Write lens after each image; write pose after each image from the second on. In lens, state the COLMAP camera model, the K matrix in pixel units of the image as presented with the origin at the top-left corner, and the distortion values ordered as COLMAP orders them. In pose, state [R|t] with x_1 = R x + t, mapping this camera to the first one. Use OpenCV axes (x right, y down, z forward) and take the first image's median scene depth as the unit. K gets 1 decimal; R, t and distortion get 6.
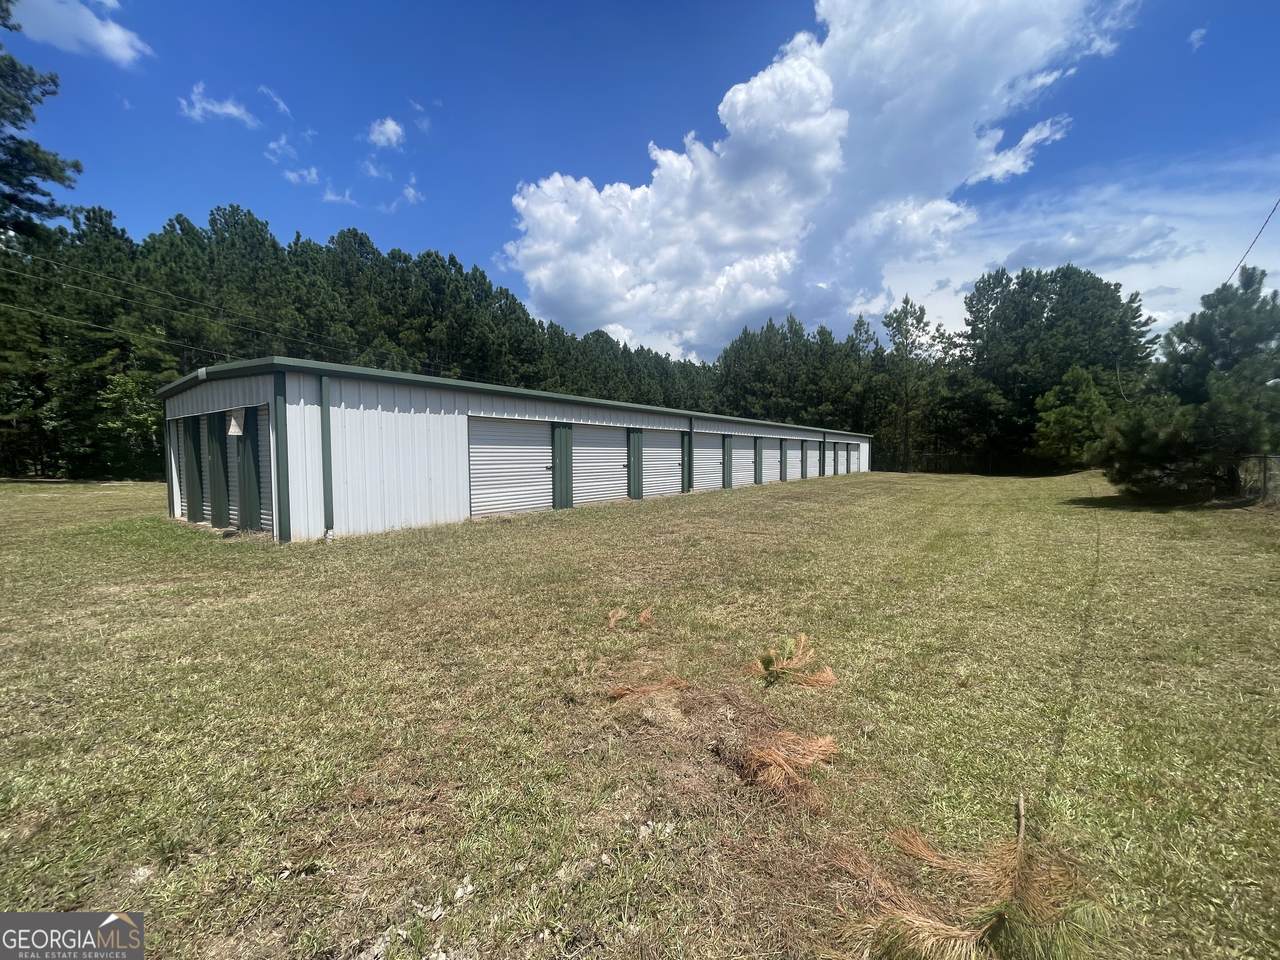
lens RADIAL K [[525.5, 0, 619.2], [0, 525.5, 471.6], [0, 0, 1]] dist [0.004487, -0.000497]
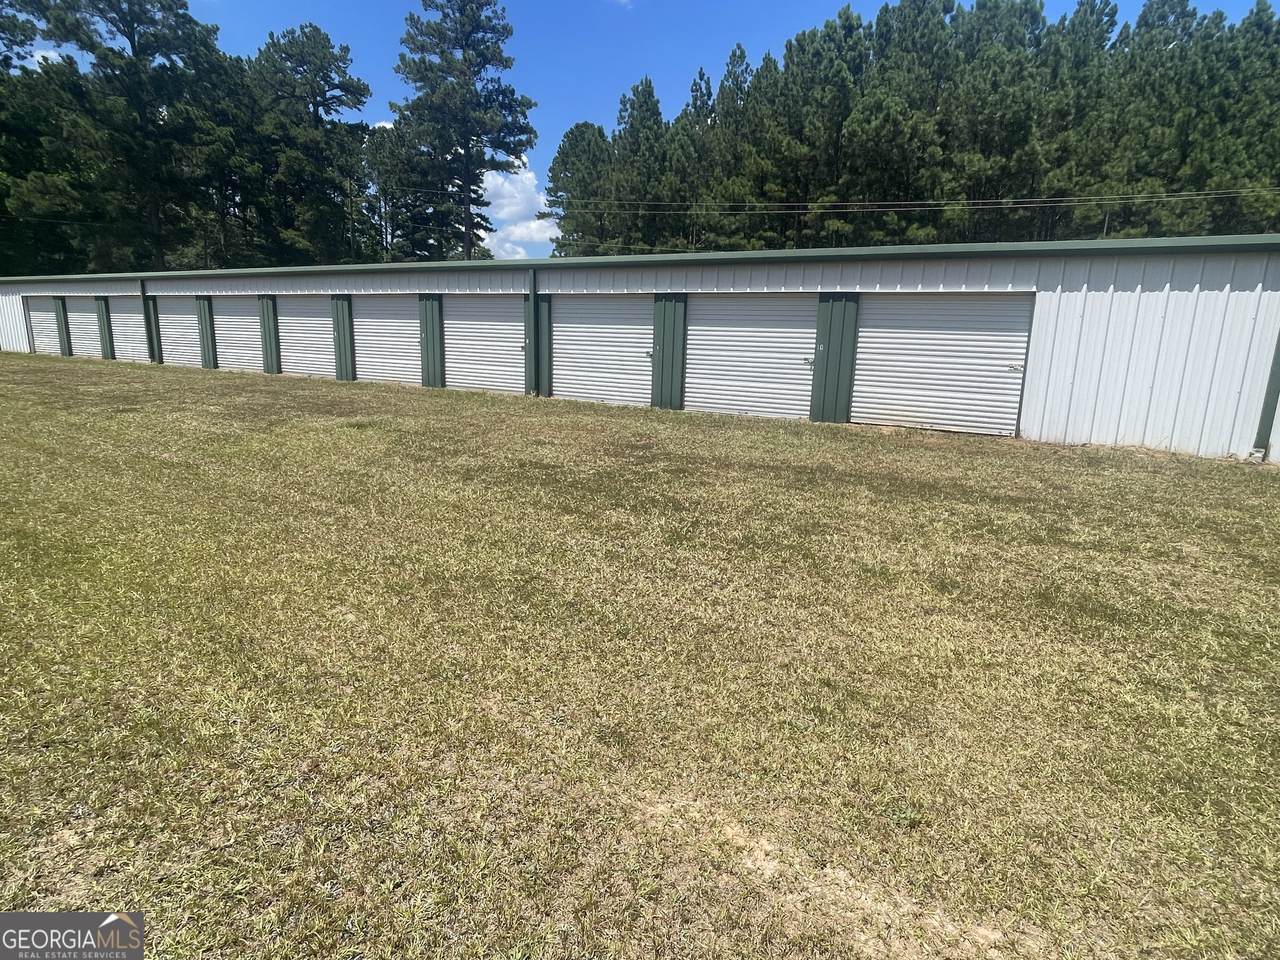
lens RADIAL K [[500.8, 0, 614.6], [0, 500.8, 418.6], [0, 0, 1]] dist [-0.019010, 0.004667]
pose [[0.257278, 0.163234, -0.952451, 1.463375], [-0.065339, 0.986313, 0.151388, -0.056885], [0.964126, 0.023284, 0.264422, 1.906384]]
